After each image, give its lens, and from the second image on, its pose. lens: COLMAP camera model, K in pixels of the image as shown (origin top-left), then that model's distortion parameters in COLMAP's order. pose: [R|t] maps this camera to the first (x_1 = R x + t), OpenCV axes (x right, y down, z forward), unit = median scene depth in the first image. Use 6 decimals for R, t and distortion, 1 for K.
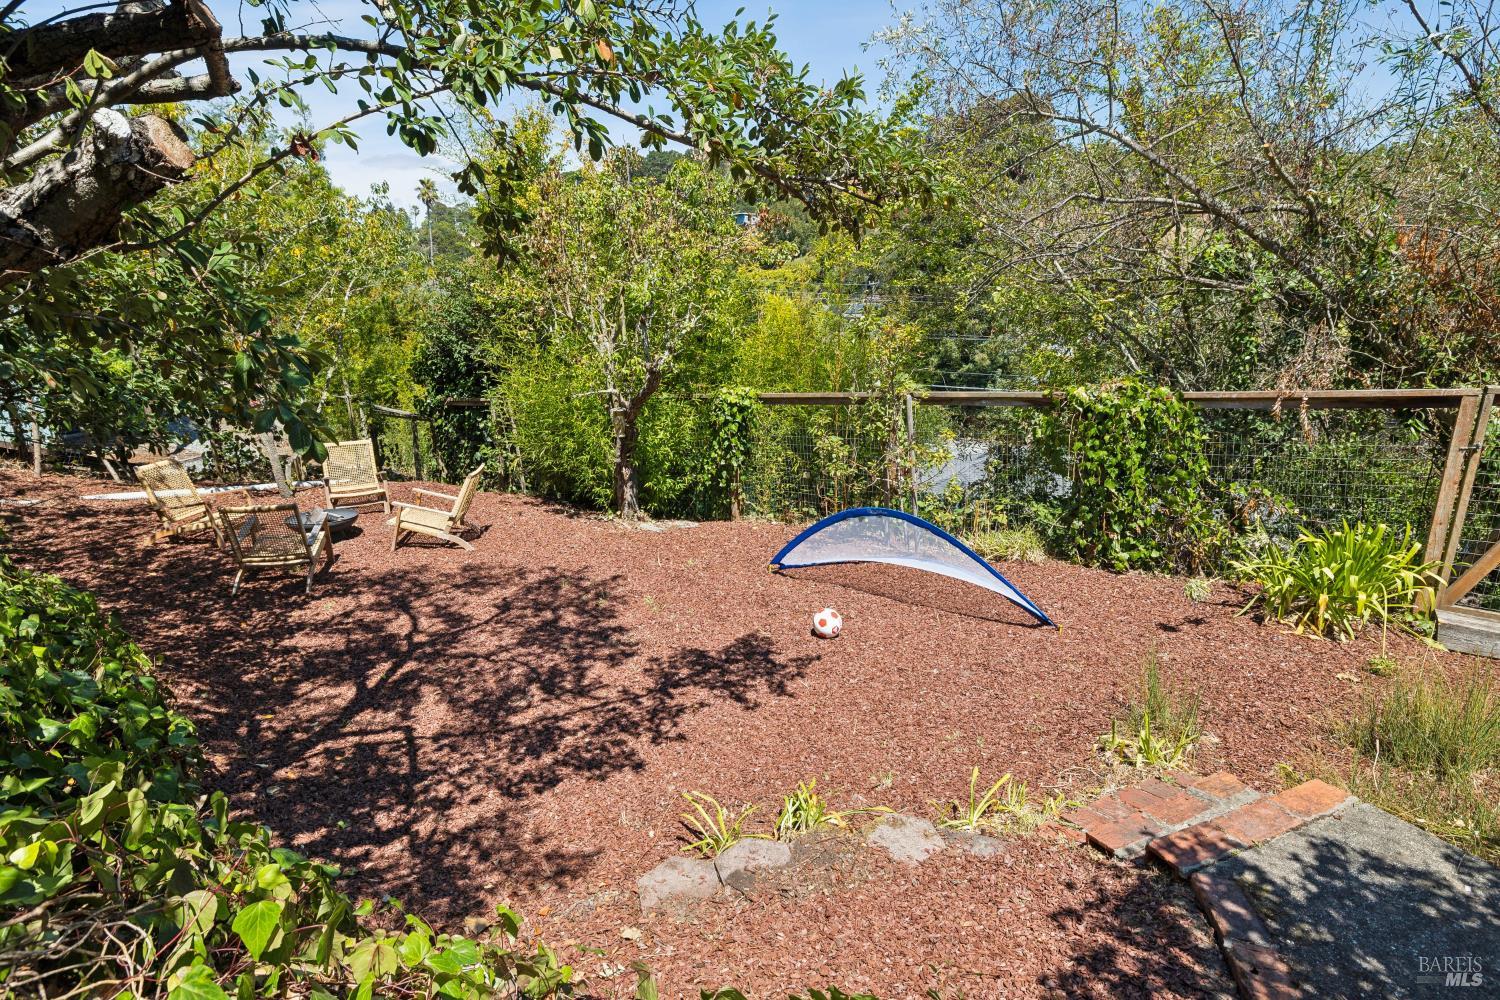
lens RADIAL K [[739.6, 0, 755.6], [0, 739.6, 498.0], [0, 0, 1]] dist [-0.002408, 0.000603]
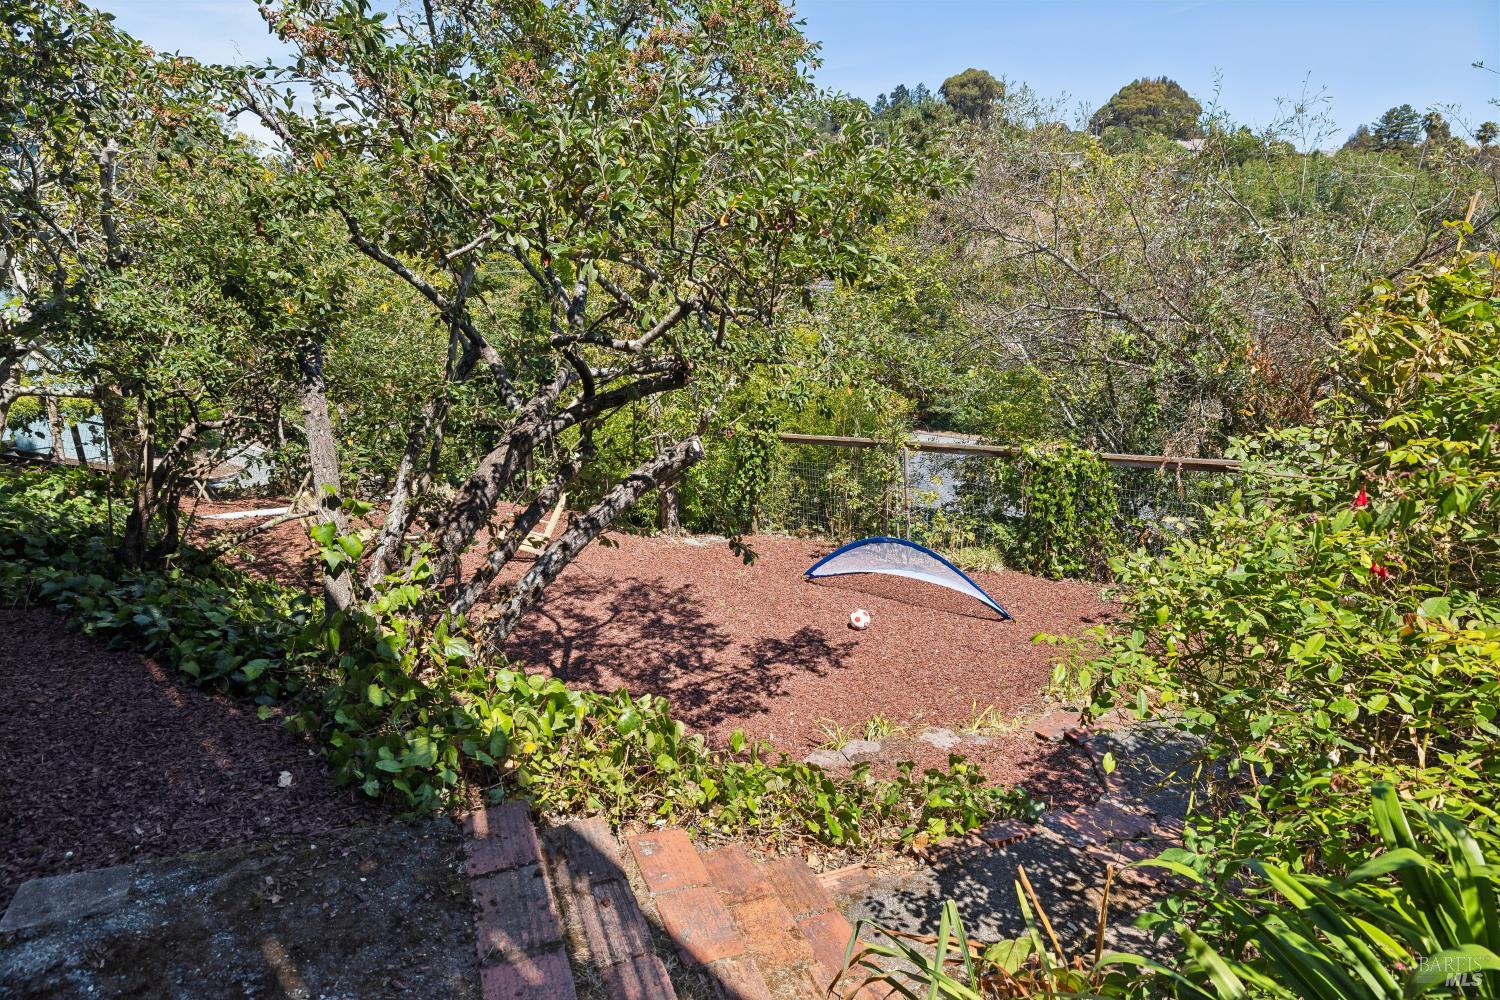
lens RADIAL K [[805.8, 0, 745.5], [0, 805.8, 501.9], [0, 0, 1]] dist [0.000833, -0.000146]
pose [[0.996674, 0.000992, 0.081487, -0.223834], [-0.003514, 0.999519, 0.030811, -0.095249], [-0.081418, -0.030995, 0.996198, -0.477499]]
